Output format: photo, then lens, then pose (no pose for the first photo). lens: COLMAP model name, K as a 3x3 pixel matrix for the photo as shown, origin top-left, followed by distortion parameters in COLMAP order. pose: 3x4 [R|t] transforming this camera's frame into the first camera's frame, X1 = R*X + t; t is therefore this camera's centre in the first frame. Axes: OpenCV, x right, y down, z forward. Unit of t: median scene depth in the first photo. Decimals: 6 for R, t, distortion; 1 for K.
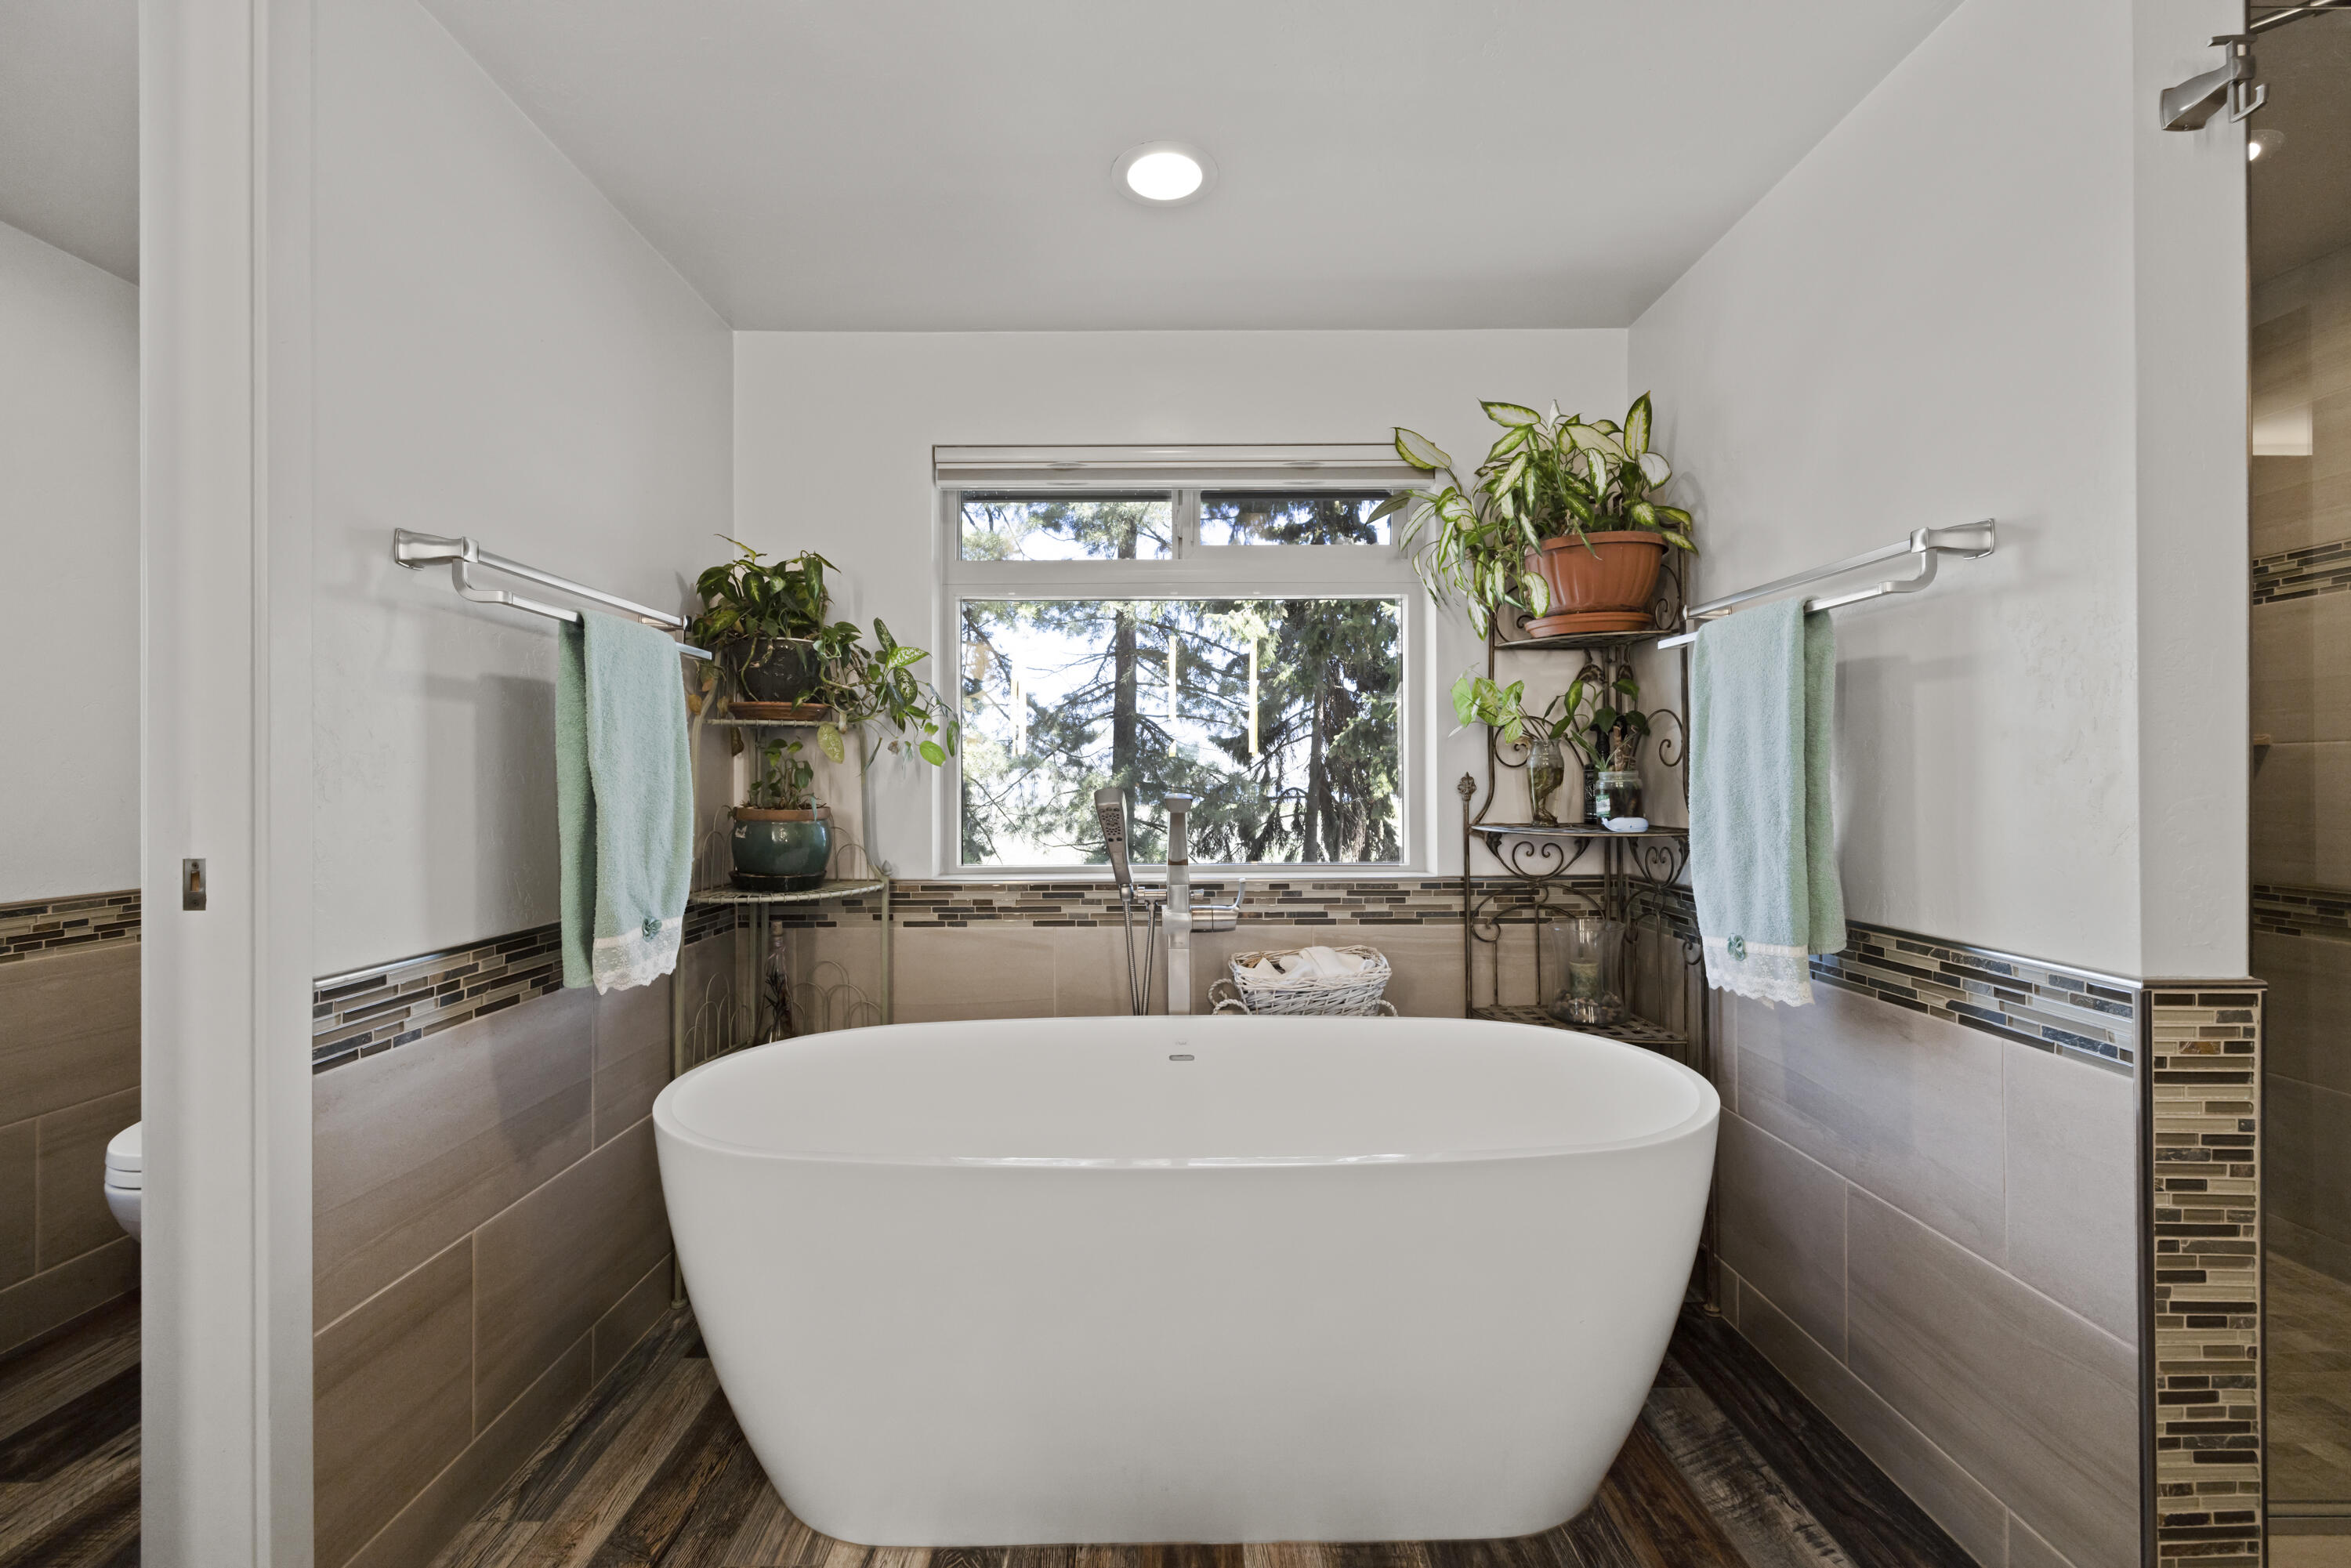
lens RADIAL K [[999.0, 0, 1182.1], [0, 999.0, 773.6], [0, 0, 1]] dist [-0.000170, -0.000176]
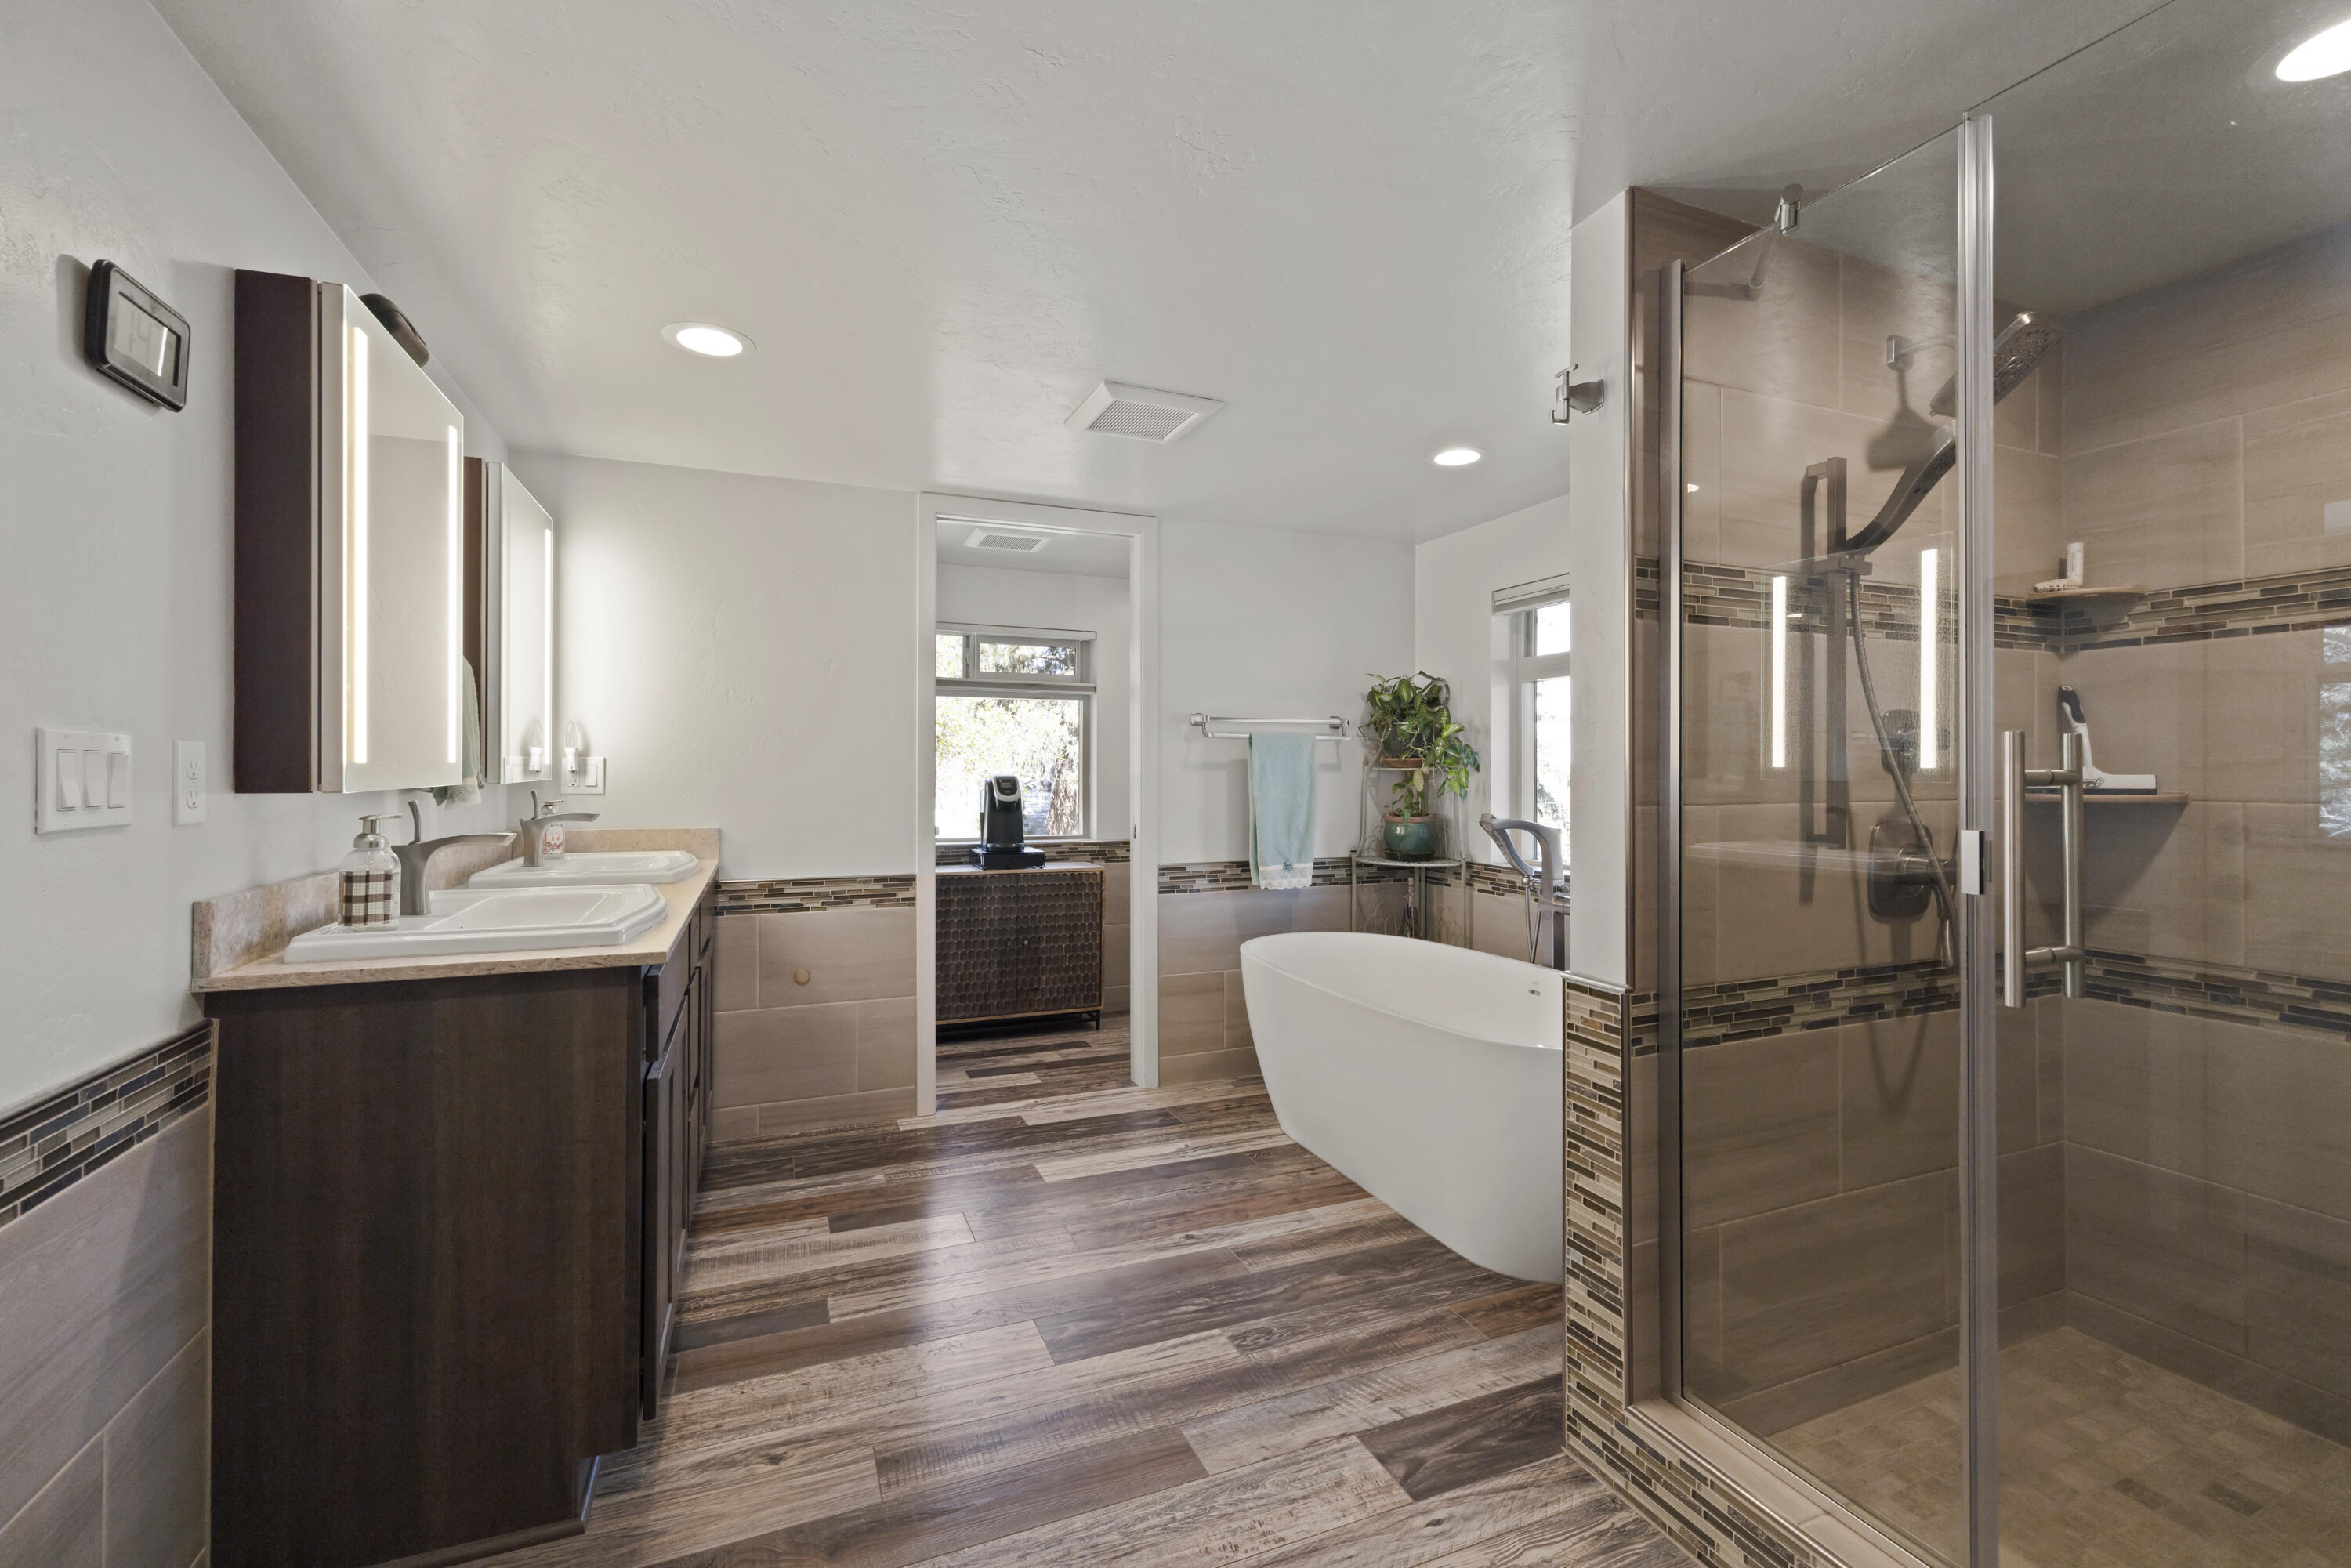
lens RADIAL K [[999.0, 0, 1182.1], [0, 999.0, 773.6], [0, 0, 1]] dist [-0.000170, -0.000176]
pose [[0.381954, 0.010002, -0.924127, 2.168063], [-0.000110, 0.999942, 0.010777, -0.118765], [0.924181, -0.004015, 0.381933, -0.145079]]
